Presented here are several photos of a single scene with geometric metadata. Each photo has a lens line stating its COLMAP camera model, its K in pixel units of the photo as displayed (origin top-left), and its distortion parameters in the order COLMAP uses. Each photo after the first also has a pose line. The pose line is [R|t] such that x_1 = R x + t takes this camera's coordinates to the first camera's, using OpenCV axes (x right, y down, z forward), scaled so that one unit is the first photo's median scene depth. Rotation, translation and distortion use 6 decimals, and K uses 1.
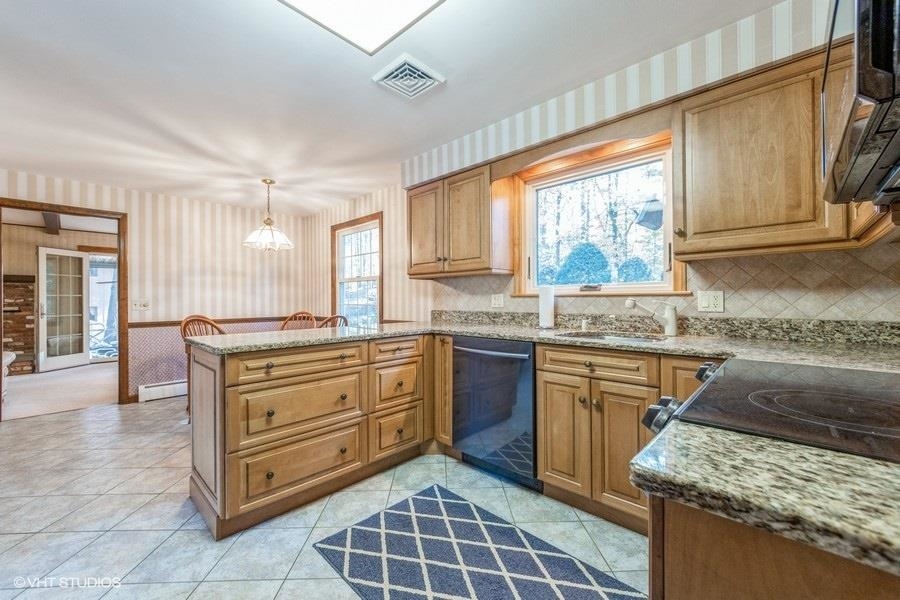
lens RADIAL K [[361.9, 0, 453.6], [0, 361.9, 297.4], [0, 0, 1]] dist [0.011342, -0.000241]
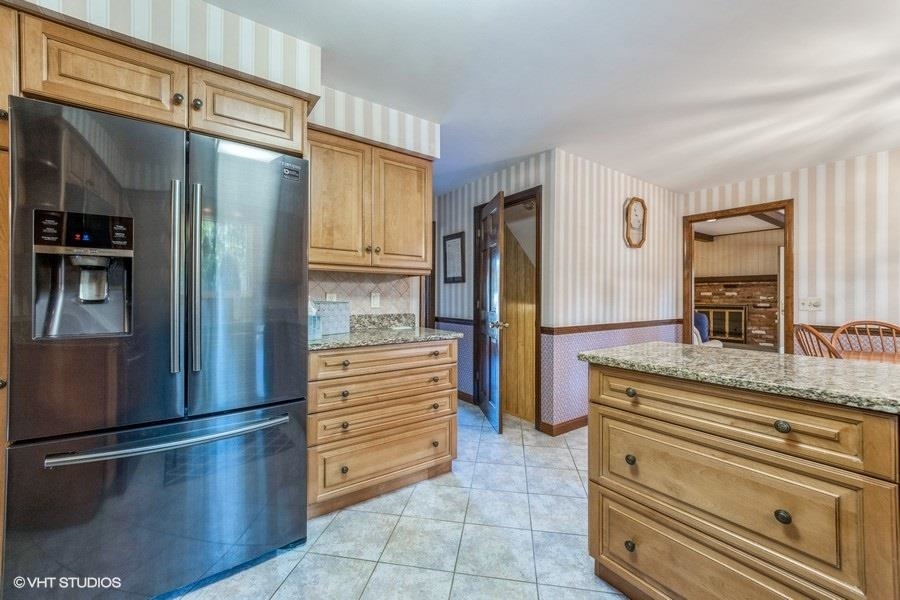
lens RADIAL K [[357.7, 0, 441.8], [0, 357.7, 297.5], [0, 0, 1]] dist [-0.000954, -0.000310]
pose [[-0.200249, 0.007243, -0.979718, 0.167672], [0.000125, 0.999973, 0.007367, -0.001940], [0.979745, 0.001353, -0.200245, 0.523265]]
